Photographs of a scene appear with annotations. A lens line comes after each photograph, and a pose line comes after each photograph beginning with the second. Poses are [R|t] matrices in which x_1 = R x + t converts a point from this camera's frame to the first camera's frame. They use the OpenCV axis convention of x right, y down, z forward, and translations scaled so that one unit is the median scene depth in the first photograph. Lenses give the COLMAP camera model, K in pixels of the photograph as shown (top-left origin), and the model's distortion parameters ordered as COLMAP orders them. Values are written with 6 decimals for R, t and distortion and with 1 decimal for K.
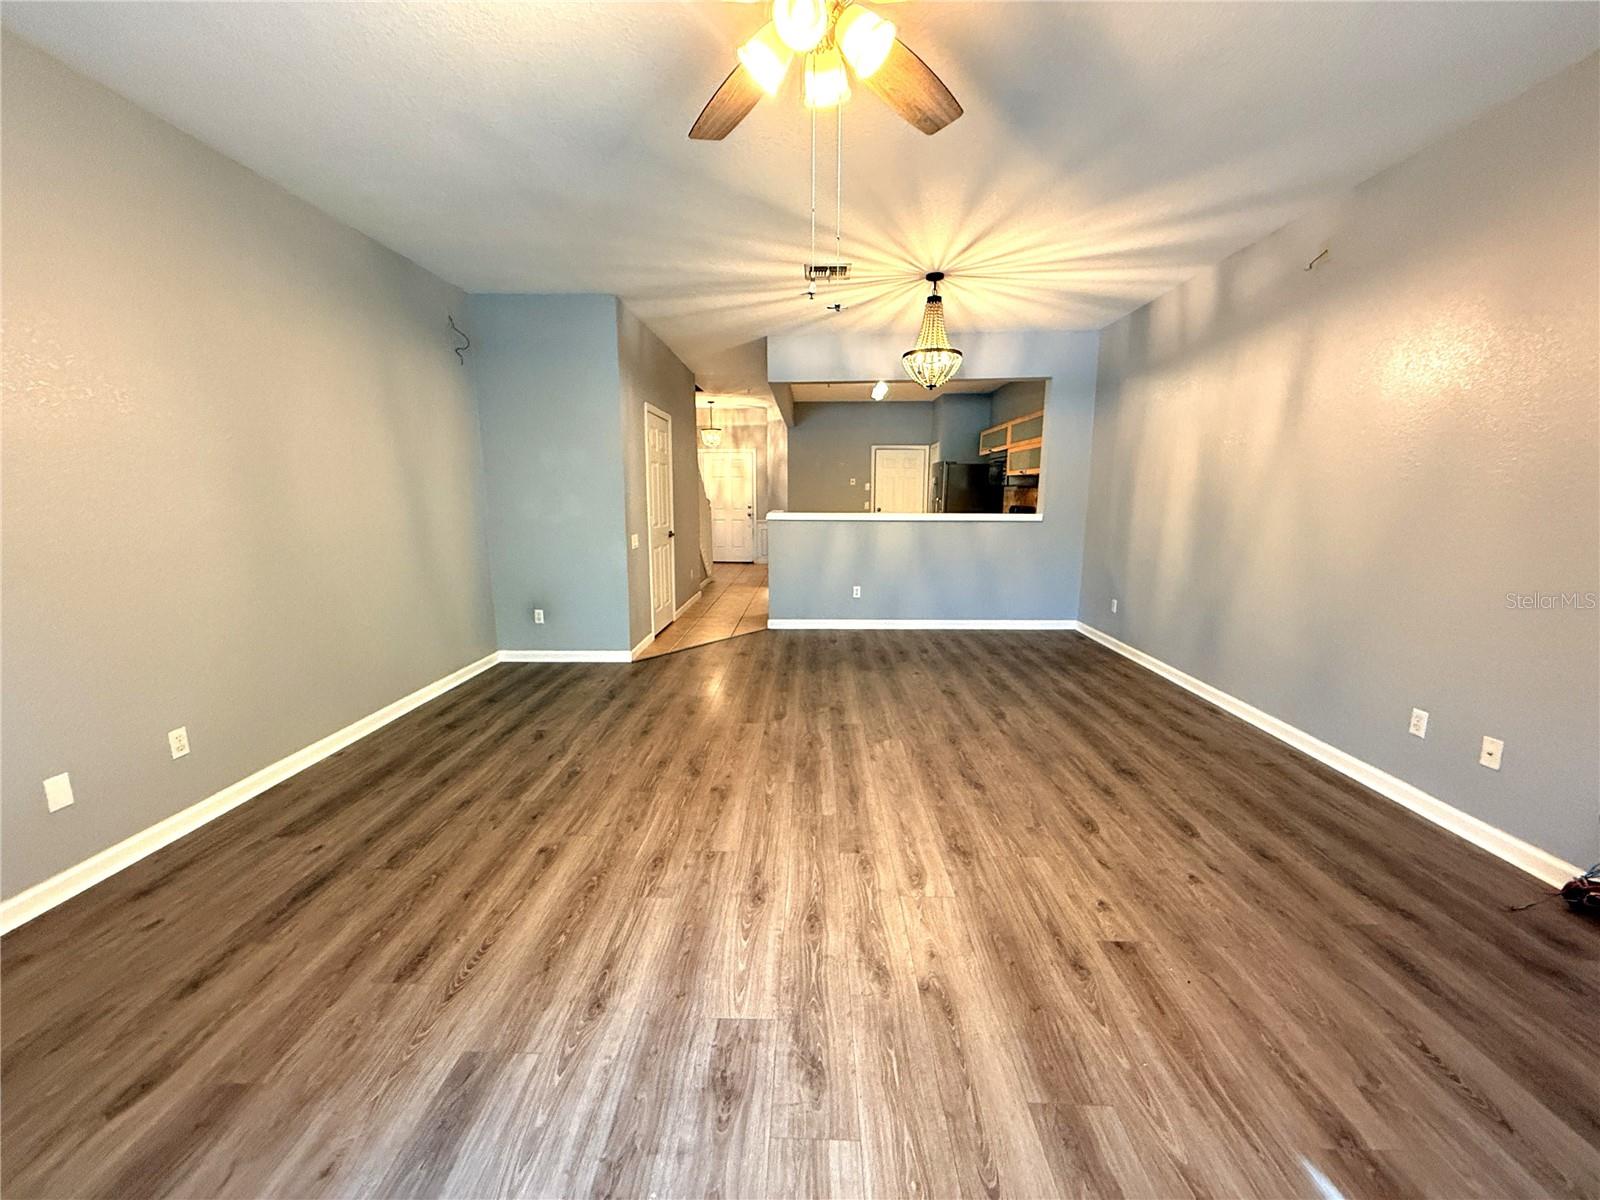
lens RADIAL K [[638.2, 0, 797.3], [0, 638.2, 601.4], [0, 0, 1]] dist [0.000208, -0.000075]
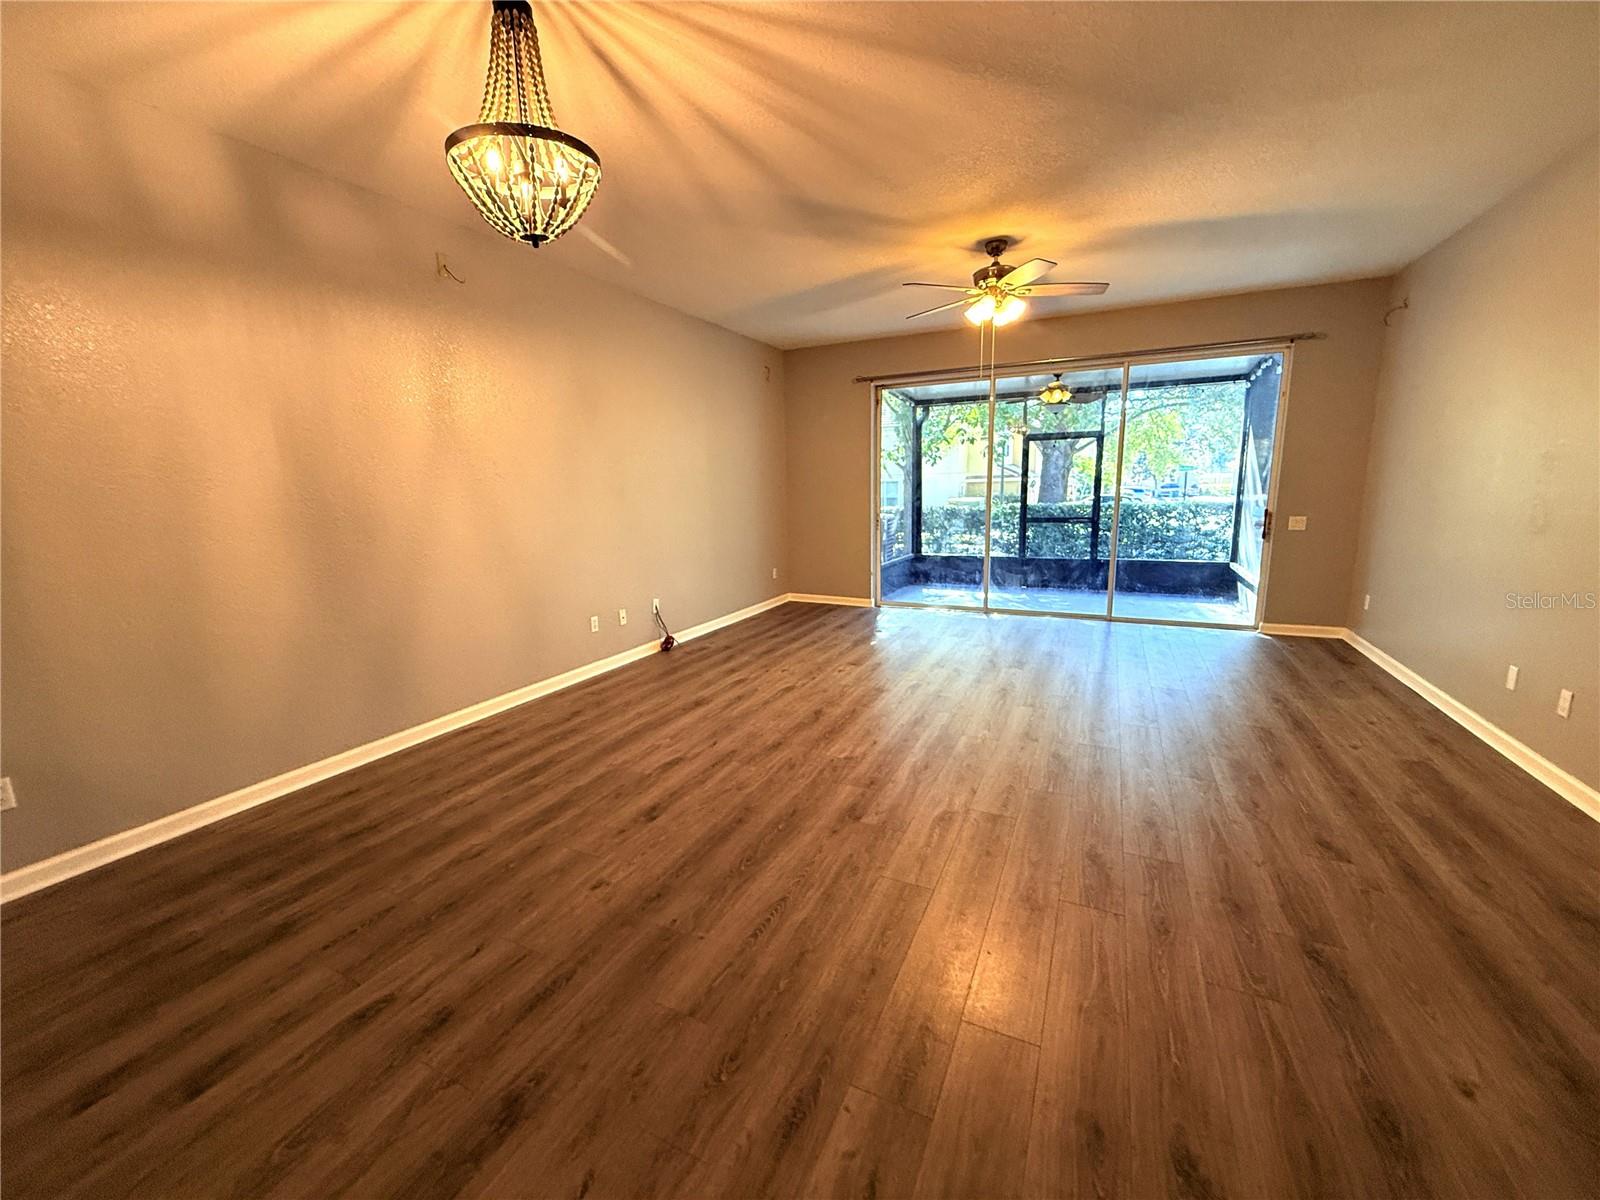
lens RADIAL K [[638.2, 0, 797.3], [0, 638.2, 601.4], [0, 0, 1]] dist [0.000208, -0.000075]
pose [[-0.910758, -0.057170, 0.408965, -0.173849], [0.090896, 0.938325, 0.333594, -0.319116], [-0.402813, 0.340996, -0.849390, 1.828549]]
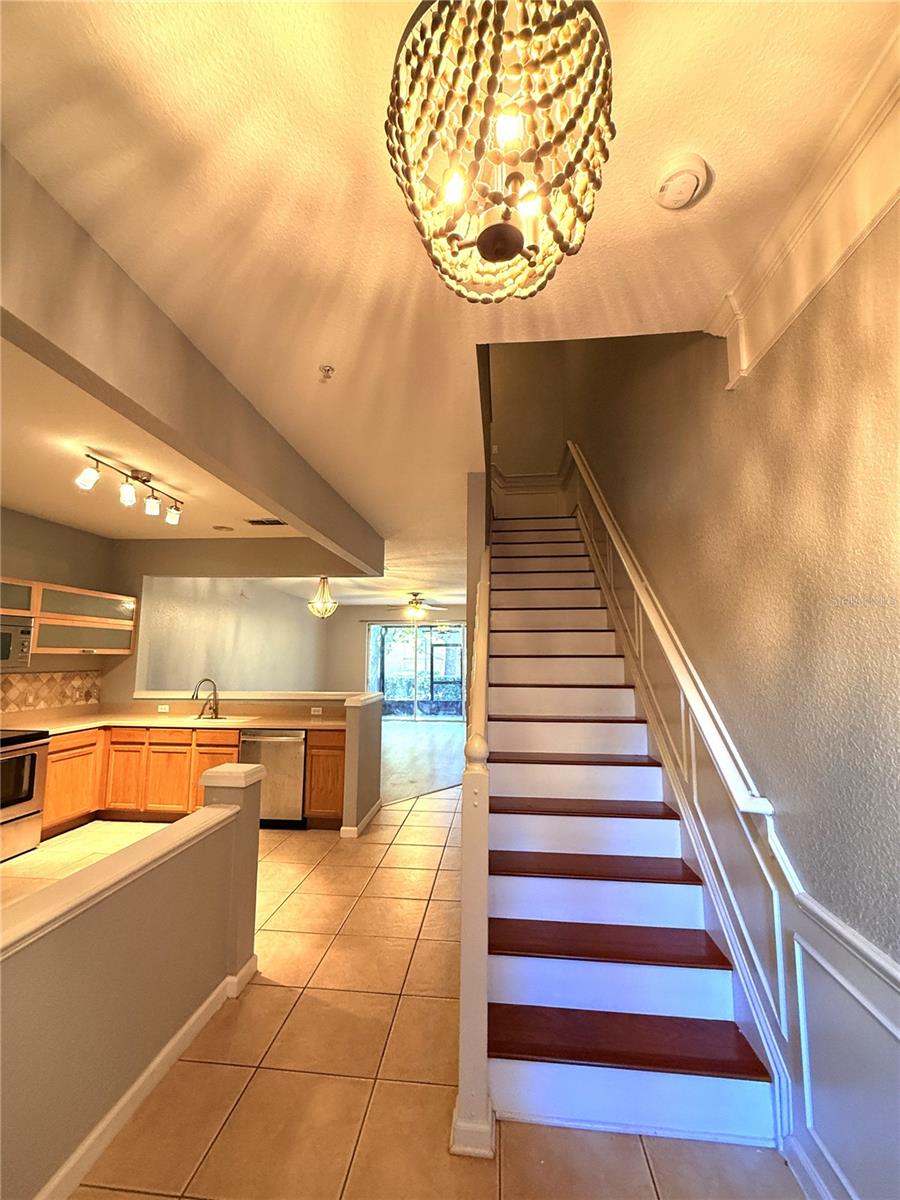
lens RADIAL K [[494.8, 0, 450.0], [0, 494.8, 600.0], [0, 0, 1]] dist [-0.002445, -0.000253]
pose [[-0.997136, 0.006518, 0.075344, -0.419549], [0.010608, 0.998484, 0.054016, -0.633755], [-0.074878, 0.054661, -0.995693, 3.407336]]
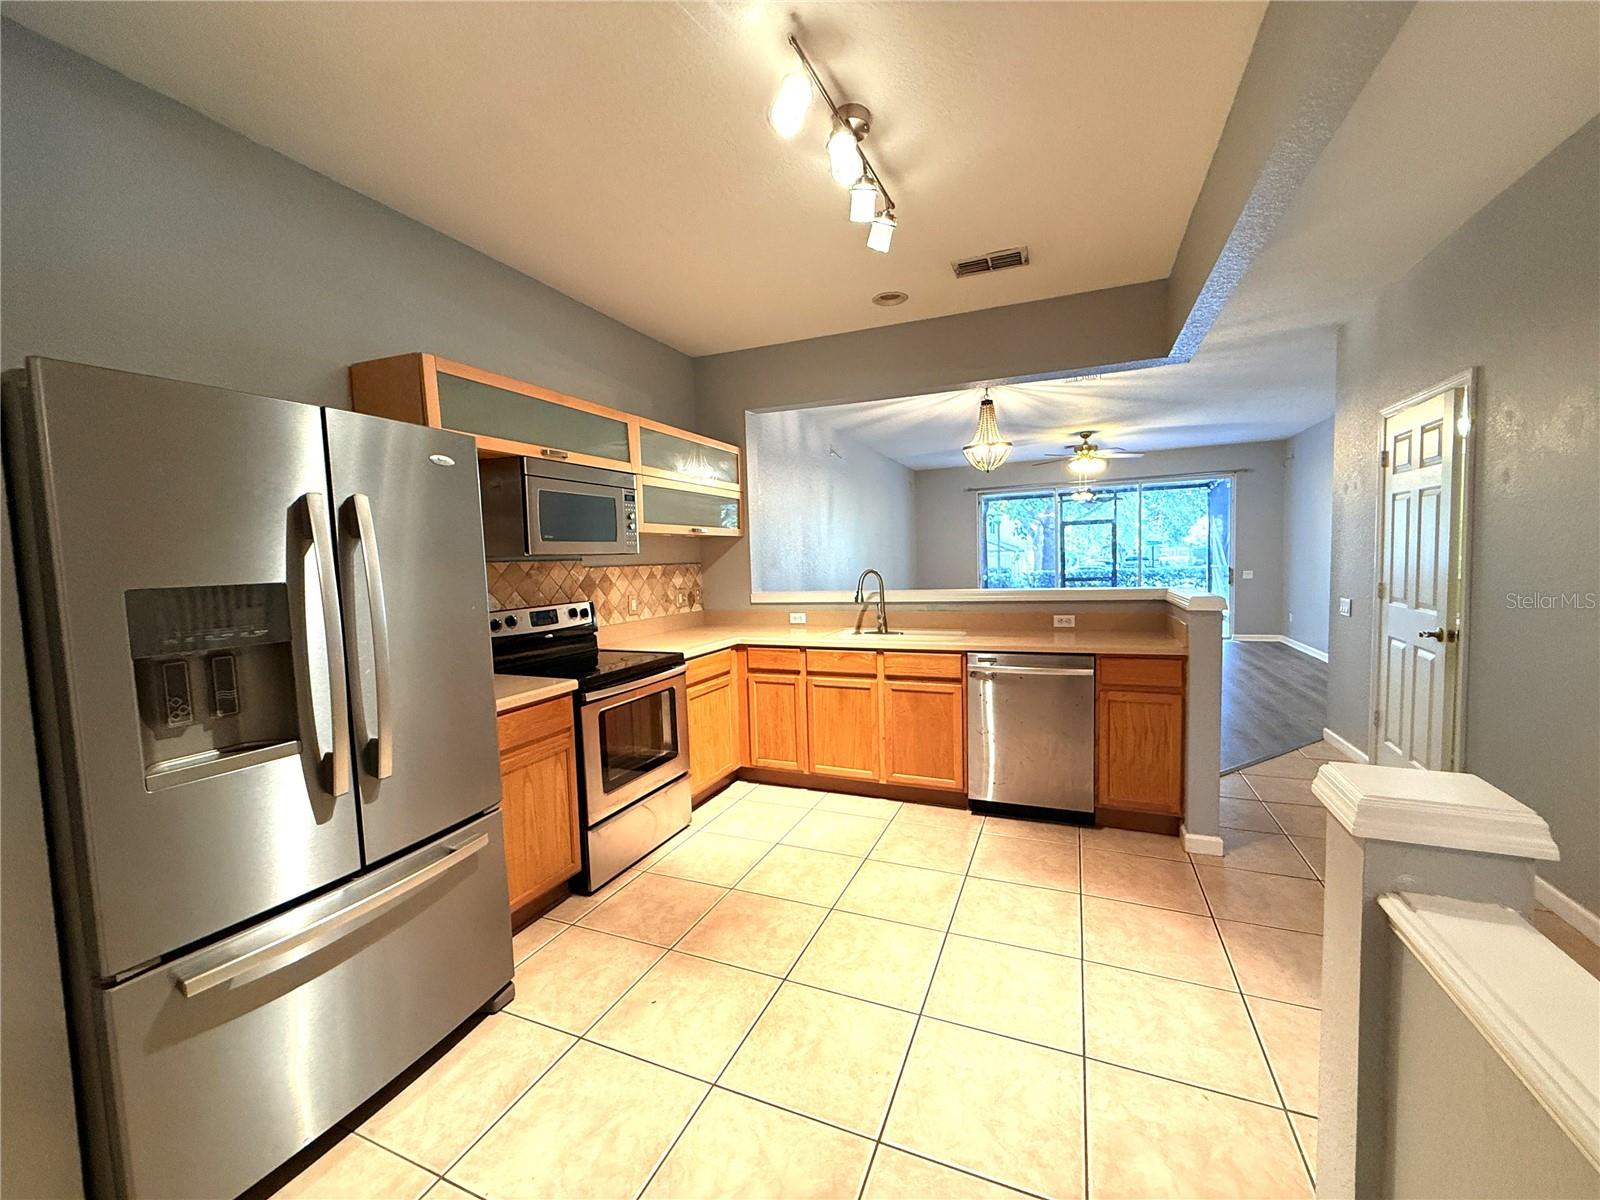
lens RADIAL K [[638.2, 0, 797.3], [0, 638.2, 601.4], [0, 0, 1]] dist [0.000208, -0.000075]
pose [[-0.927948, 0.003153, 0.372695, 0.125628], [0.093303, 0.970089, 0.224101, -0.539207], [-0.360841, 0.242727, -0.900487, 3.095869]]
